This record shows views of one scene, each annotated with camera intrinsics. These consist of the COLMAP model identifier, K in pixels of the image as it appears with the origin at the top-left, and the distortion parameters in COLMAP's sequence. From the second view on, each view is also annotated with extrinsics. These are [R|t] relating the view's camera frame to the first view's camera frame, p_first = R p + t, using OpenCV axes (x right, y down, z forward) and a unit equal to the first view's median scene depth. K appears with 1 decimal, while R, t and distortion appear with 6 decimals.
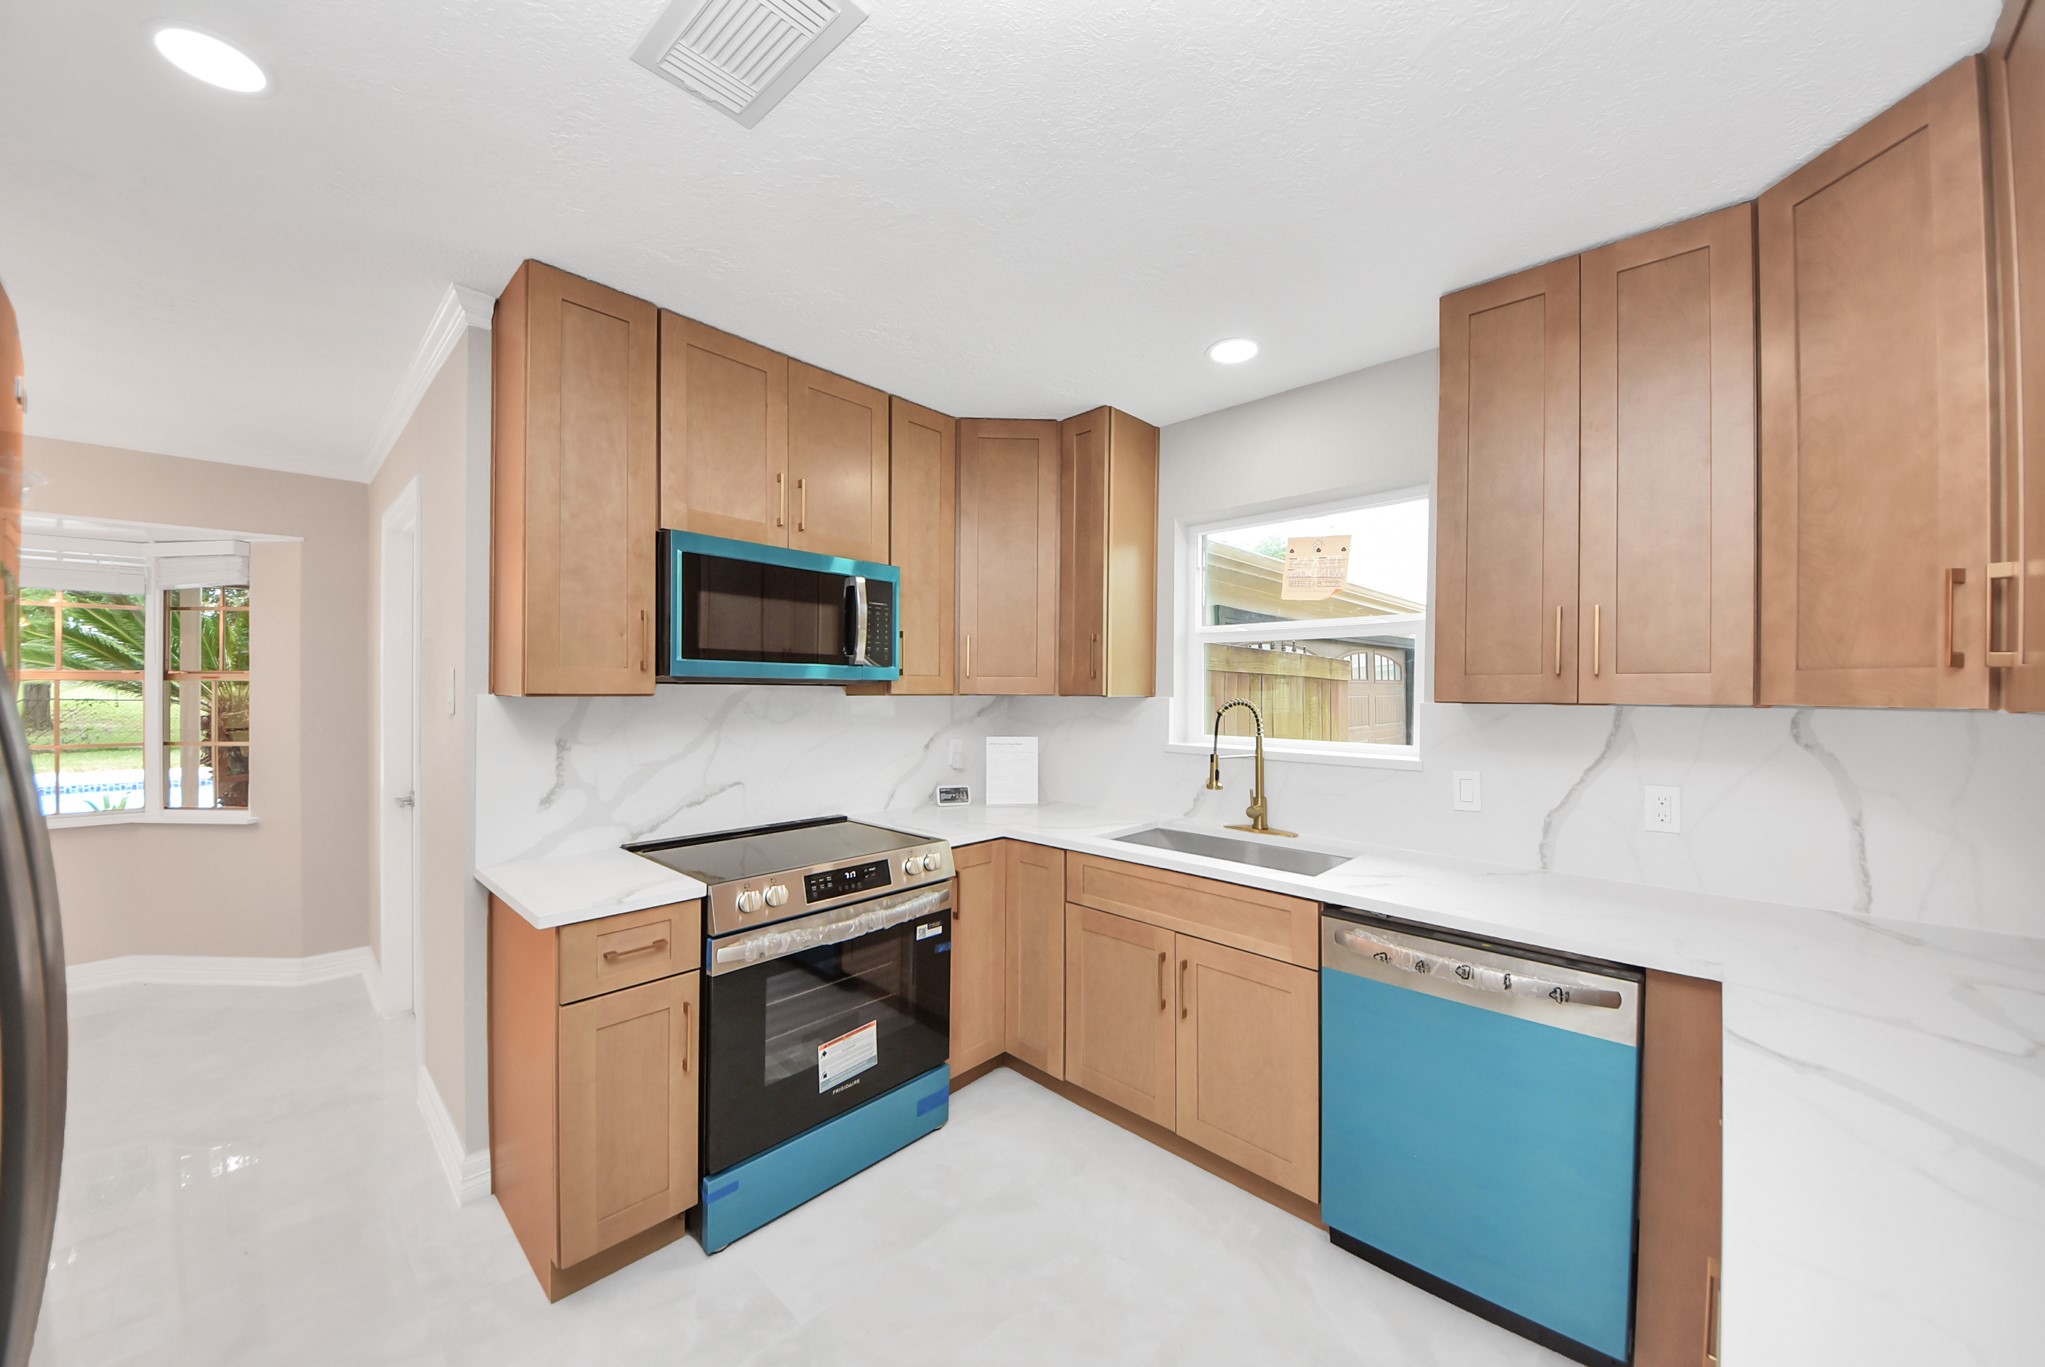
lens RADIAL K [[744.4, 0, 1029.0], [0, 744.4, 683.0], [0, 0, 1]] dist [-0.013771, -0.000960]
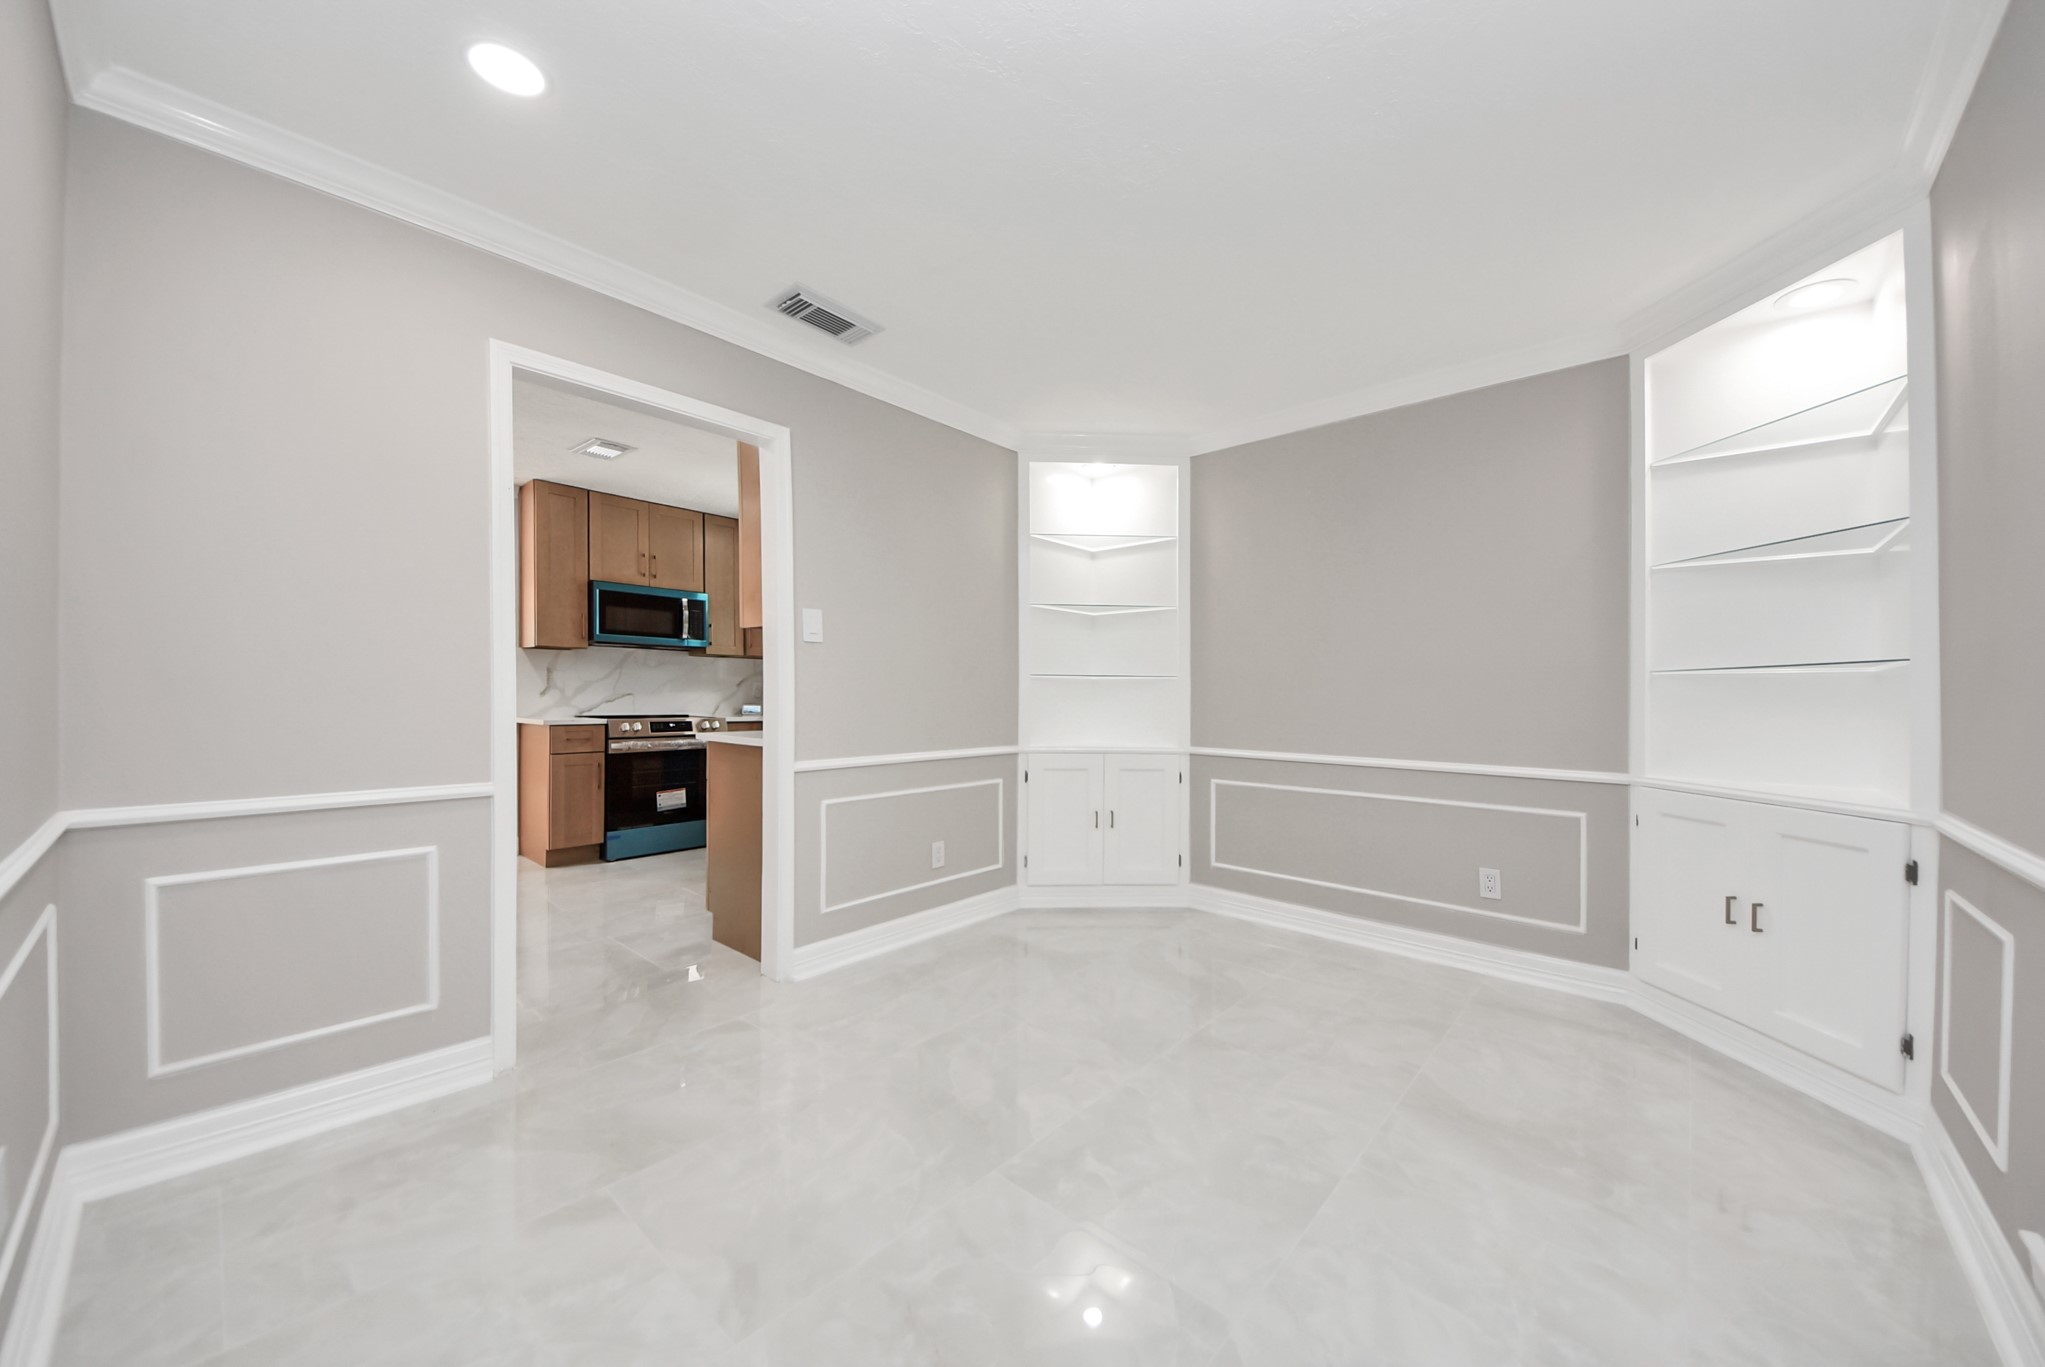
lens RADIAL K [[744.4, 0, 1024.3], [0, 744.4, 698.3], [0, 0, 1]] dist [-0.013771, -0.000960]
pose [[0.999664, -0.002347, 0.025826, 0.722968], [0.002058, 0.999935, 0.011205, 0.129980], [-0.025850, -0.011148, 0.999604, -1.230633]]
